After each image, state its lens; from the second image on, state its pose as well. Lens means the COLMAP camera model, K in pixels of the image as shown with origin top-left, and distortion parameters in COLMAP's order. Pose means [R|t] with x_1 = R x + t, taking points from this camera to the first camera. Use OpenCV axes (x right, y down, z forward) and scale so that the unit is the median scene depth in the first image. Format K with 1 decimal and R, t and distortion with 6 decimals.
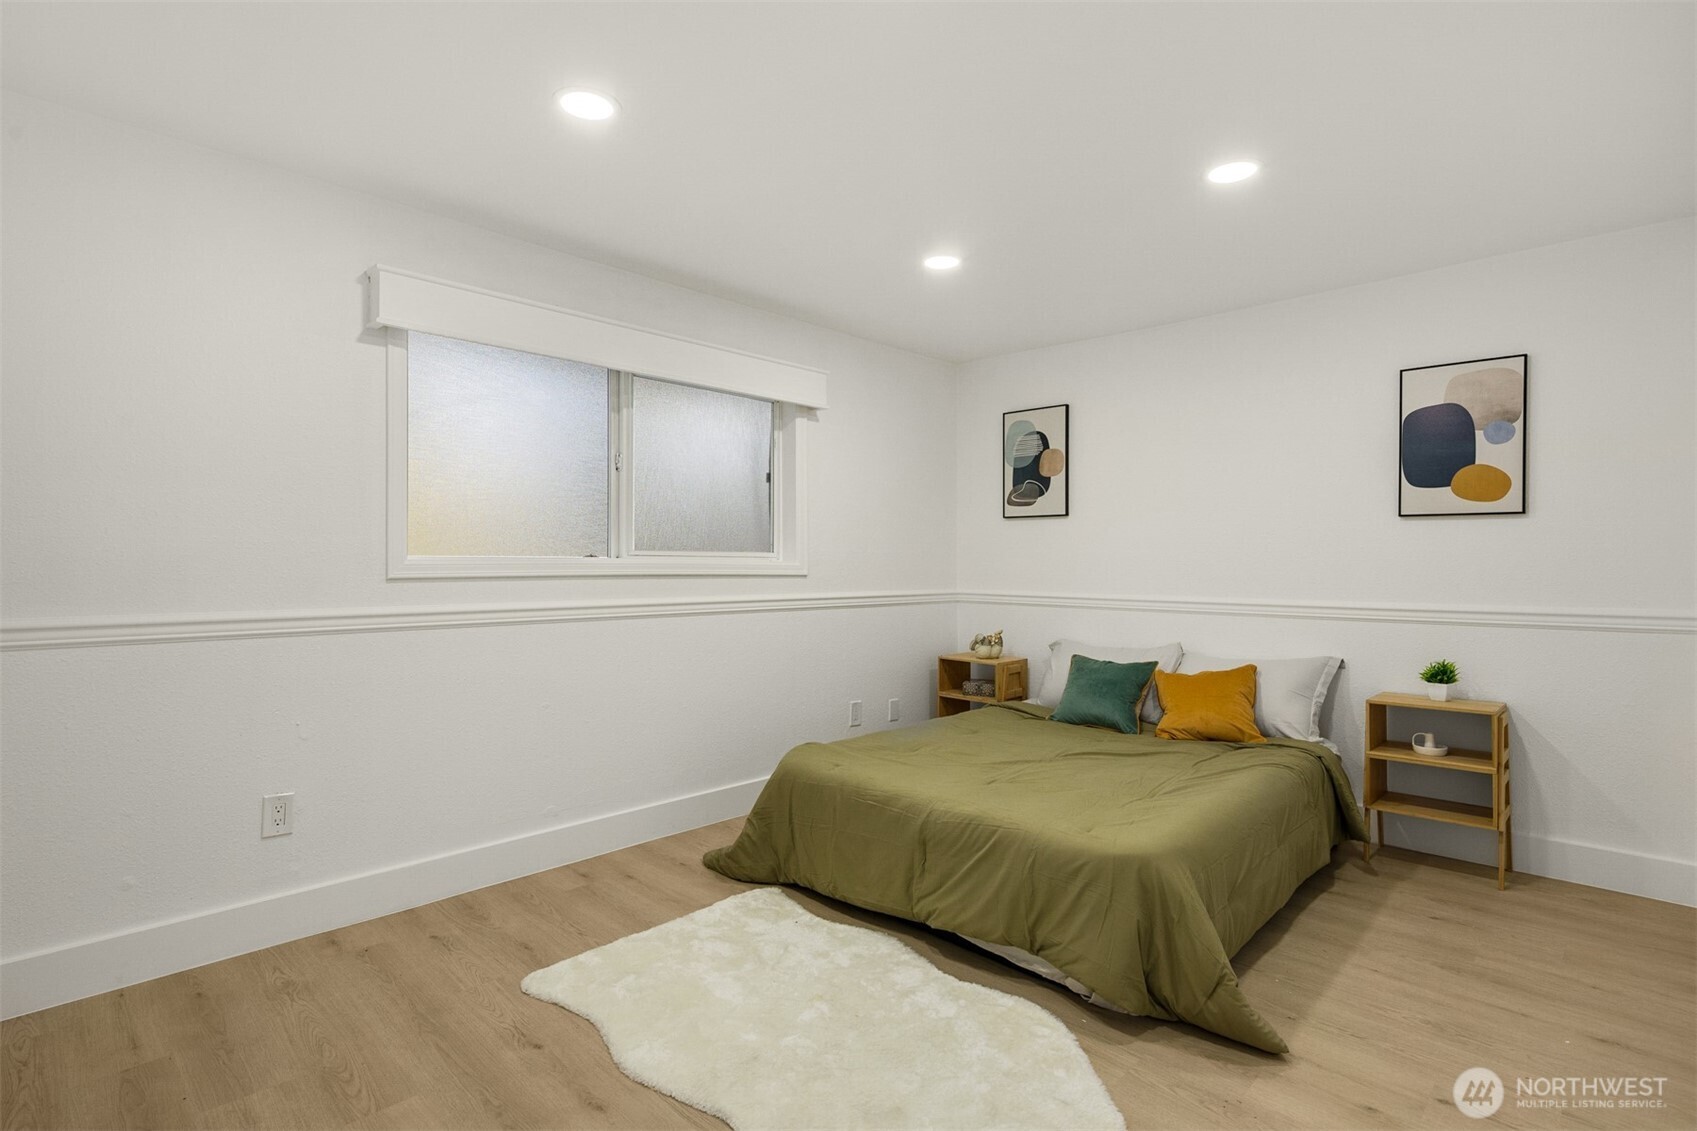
lens RADIAL K [[827.8, 0, 848.5], [0, 827.8, 565.5], [0, 0, 1]] dist [-0.000140, -0.000367]
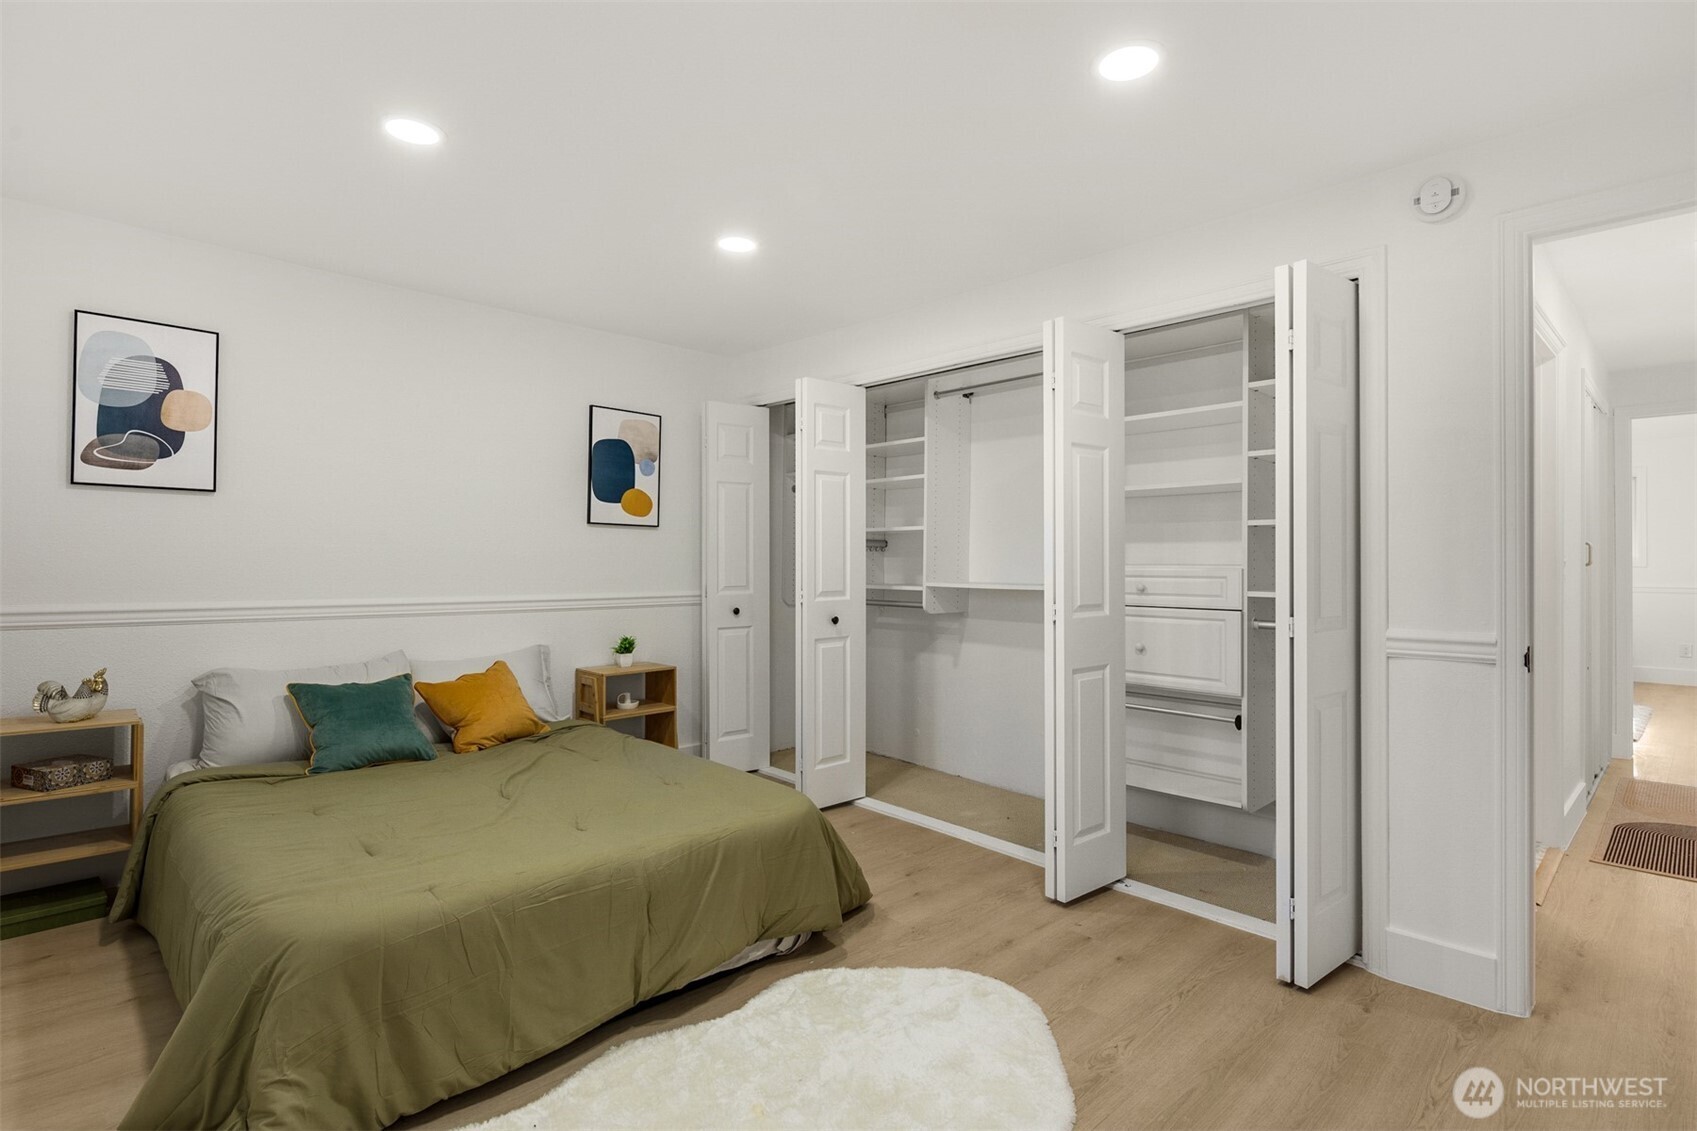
lens RADIAL K [[817.7, 0, 848.7], [0, 817.7, 557.7], [0, 0, 1]] dist [-0.000246, -0.000786]
pose [[0.024404, 0.002665, 0.999699, -0.562607], [-0.004942, 0.999985, -0.002545, -0.007318], [-0.999690, -0.004879, 0.024417, 0.607970]]
